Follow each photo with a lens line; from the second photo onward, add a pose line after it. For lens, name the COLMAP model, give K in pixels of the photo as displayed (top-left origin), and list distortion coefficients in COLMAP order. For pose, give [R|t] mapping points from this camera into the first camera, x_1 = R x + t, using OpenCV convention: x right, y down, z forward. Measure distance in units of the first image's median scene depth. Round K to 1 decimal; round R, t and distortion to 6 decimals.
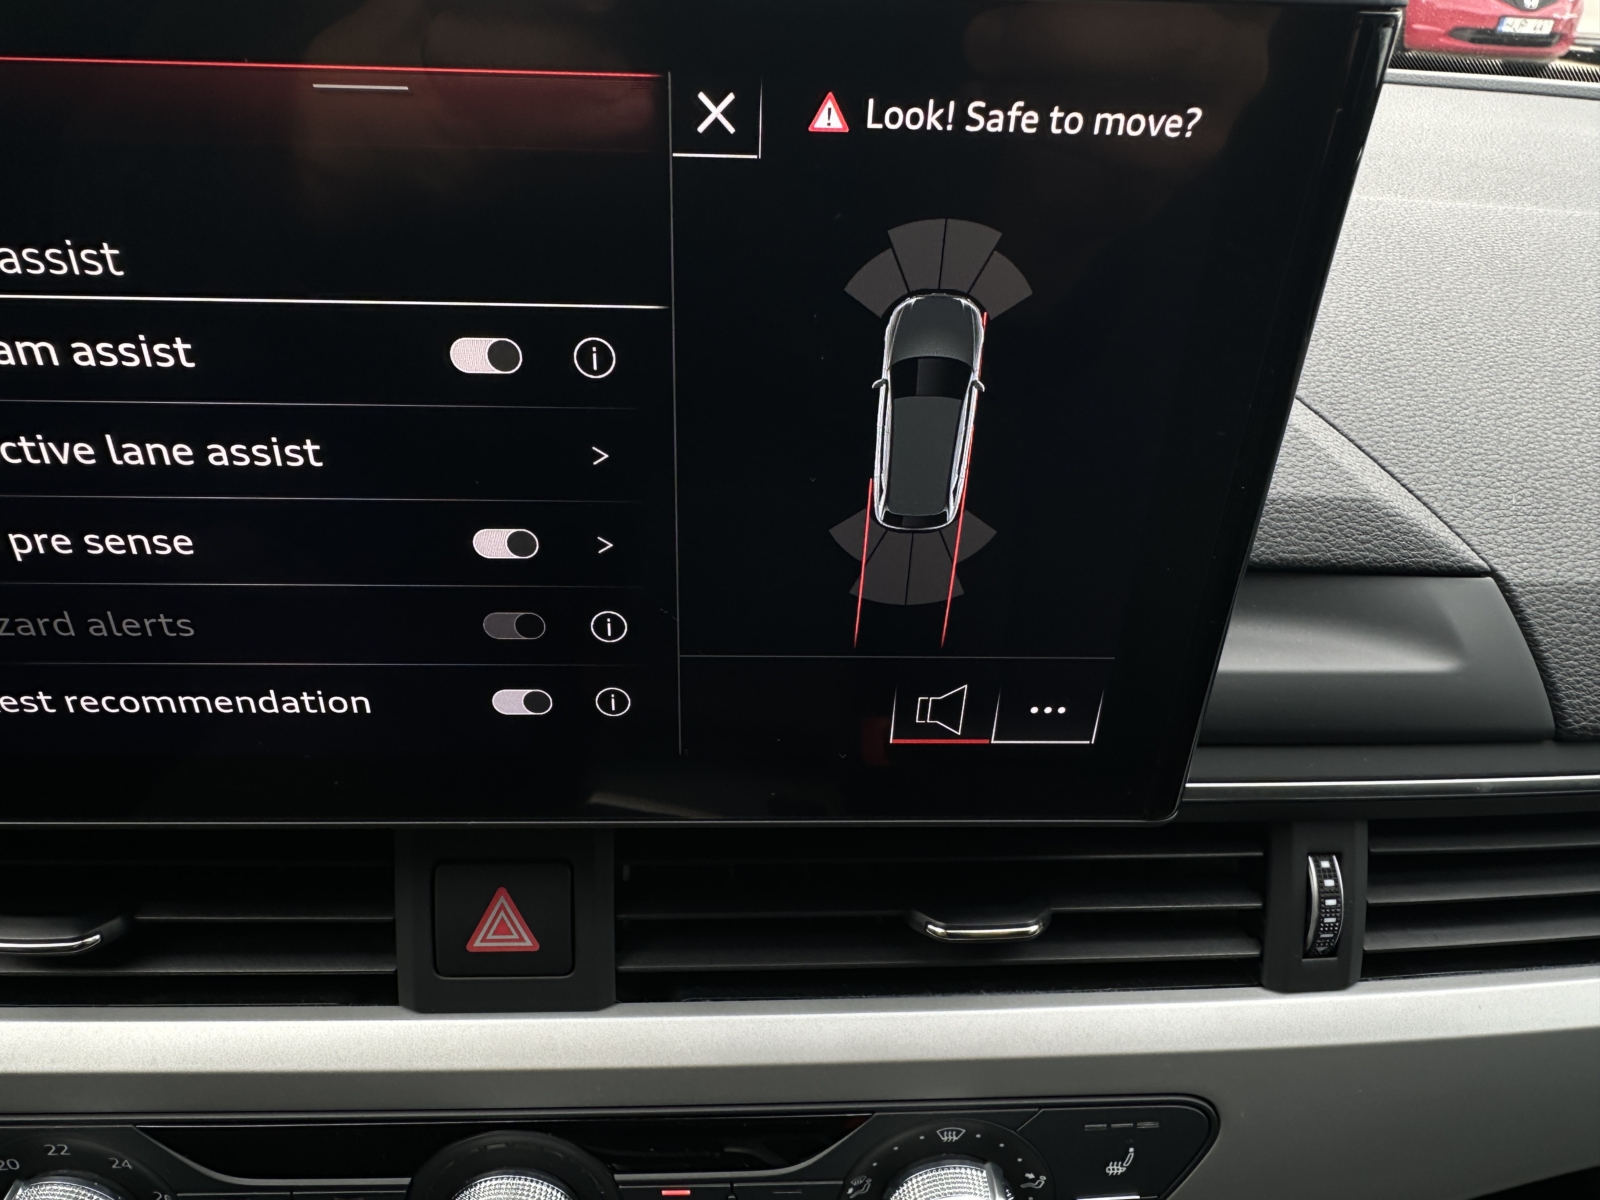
lens RADIAL K [[1251.4, 0, 764.5], [0, 1251.4, 641.7], [0, 0, 1]] dist [-0.012231, 0.006896]
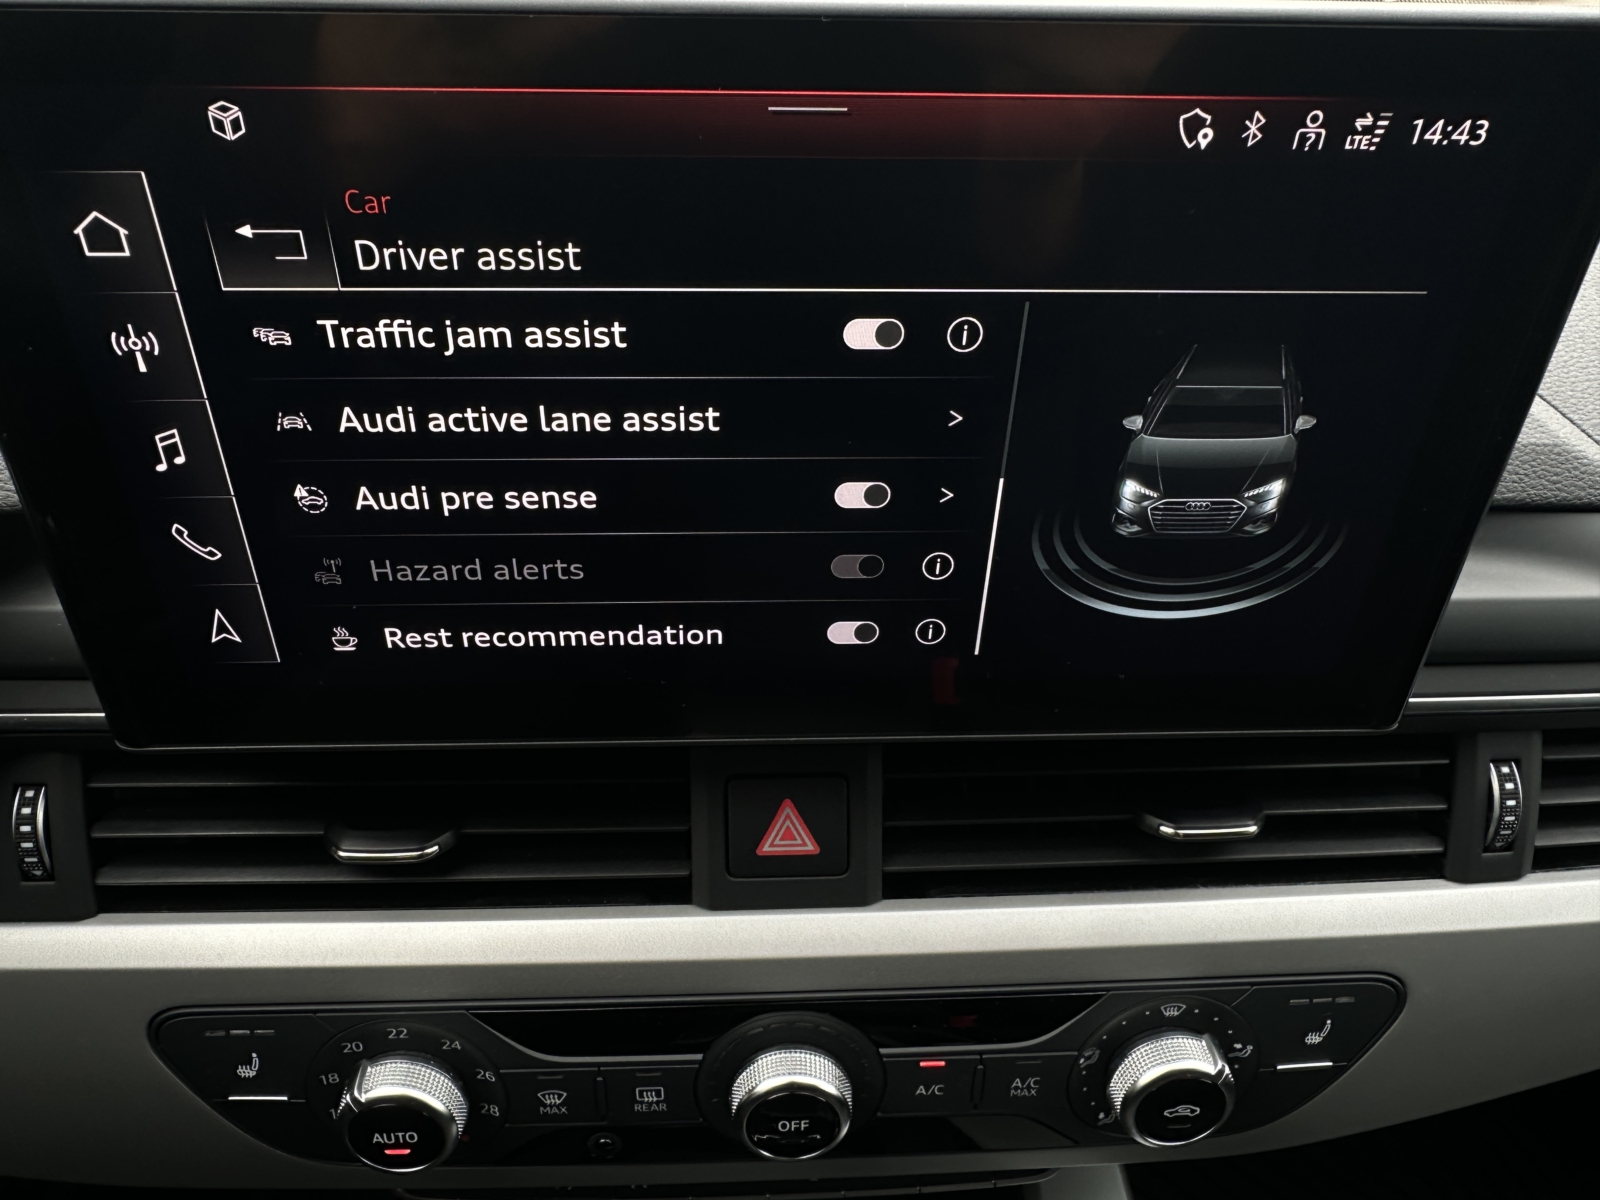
lens RADIAL K [[1249.8, 0, 775.8], [0, 1249.8, 654.4], [0, 0, 1]] dist [-0.010651, 0.001908]
pose [[0.999903, -0.013869, -0.001024, -0.214264], [0.013904, 0.998454, 0.053811, 0.004359], [0.000276, -0.053820, 0.998551, -0.123465]]
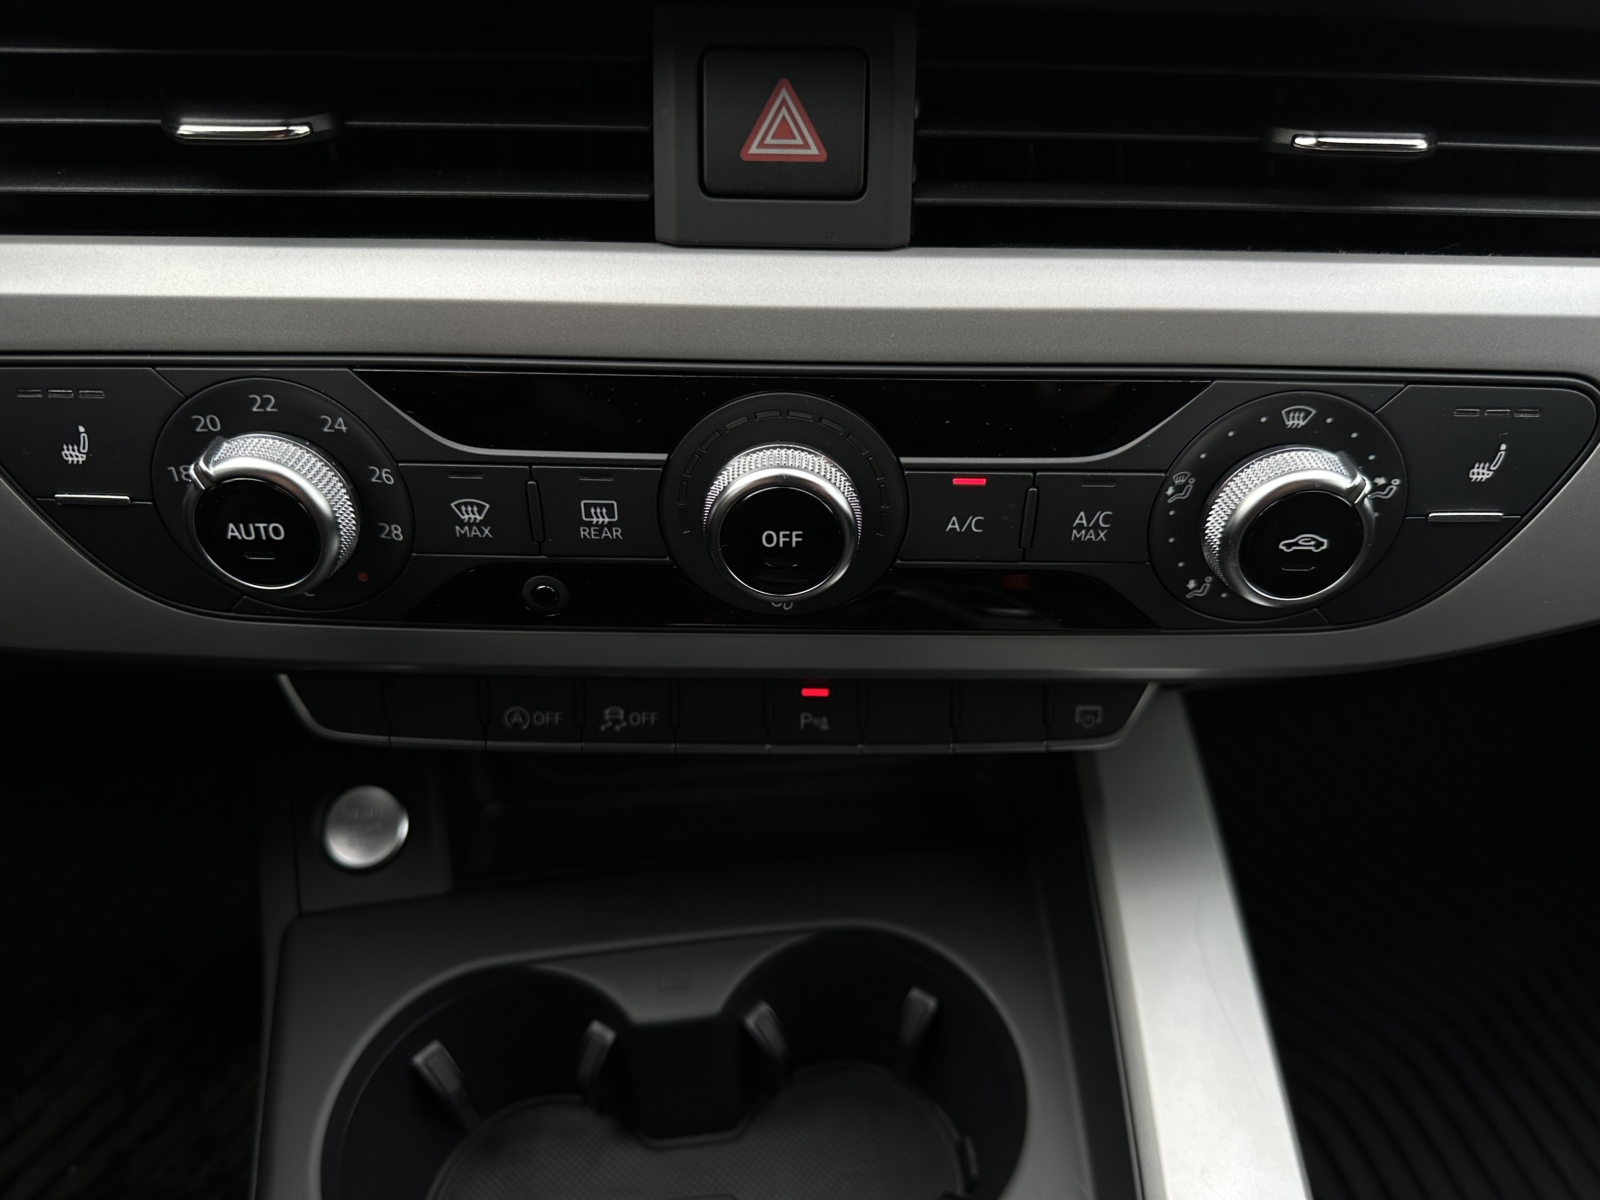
lens RADIAL K [[1255.2, 0, 800.0], [0, 1255.2, 600.0], [0, 0, 1]] dist [0.074268, -0.226591]
pose [[0.999386, 0.017002, -0.030648, -0.165460], [-0.012806, 0.991136, 0.132229, 0.421658], [0.032624, -0.131756, 0.990745, 0.125956]]
